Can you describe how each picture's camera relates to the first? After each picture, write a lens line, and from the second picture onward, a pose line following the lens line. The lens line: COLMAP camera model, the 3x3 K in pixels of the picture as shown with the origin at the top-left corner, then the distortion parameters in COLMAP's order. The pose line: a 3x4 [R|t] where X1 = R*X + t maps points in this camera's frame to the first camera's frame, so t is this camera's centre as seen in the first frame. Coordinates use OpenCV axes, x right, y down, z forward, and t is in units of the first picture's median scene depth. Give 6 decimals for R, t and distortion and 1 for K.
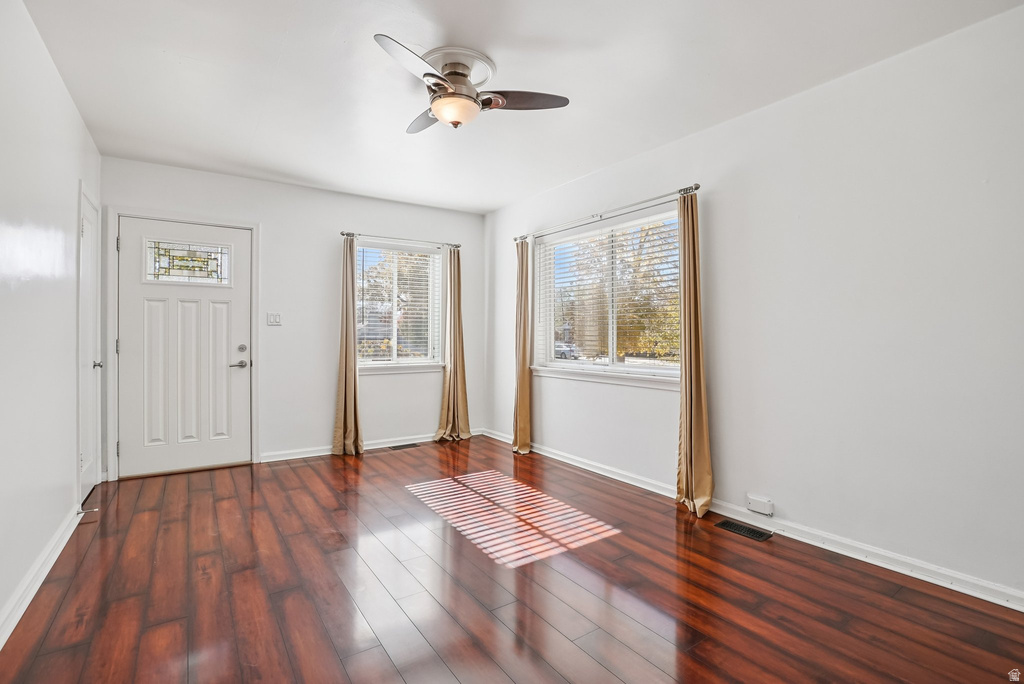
lens RADIAL K [[474.5, 0, 510.7], [0, 474.5, 338.6], [0, 0, 1]] dist [-0.020503, -0.000192]
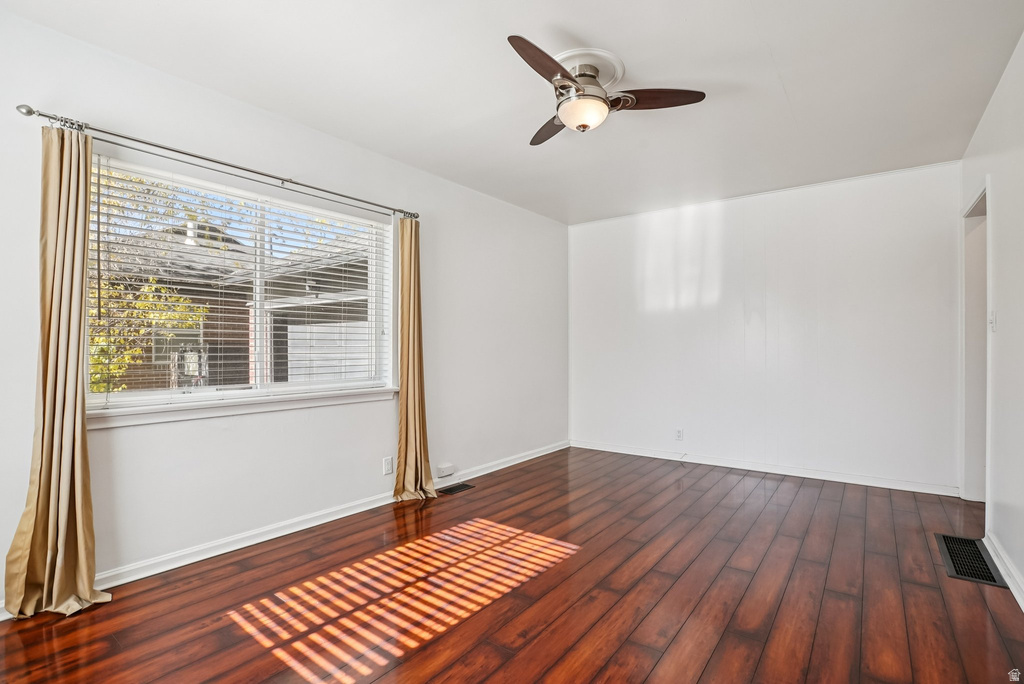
lens RADIAL K [[471.7, 0, 510.1], [0, 471.7, 348.4], [0, 0, 1]] dist [-0.003696, -0.000532]
pose [[-0.314325, 0.003553, 0.949309, -0.808974], [-0.008339, 0.999944, -0.006504, -0.004919], [-0.949279, -0.009961, -0.314278, 1.164321]]
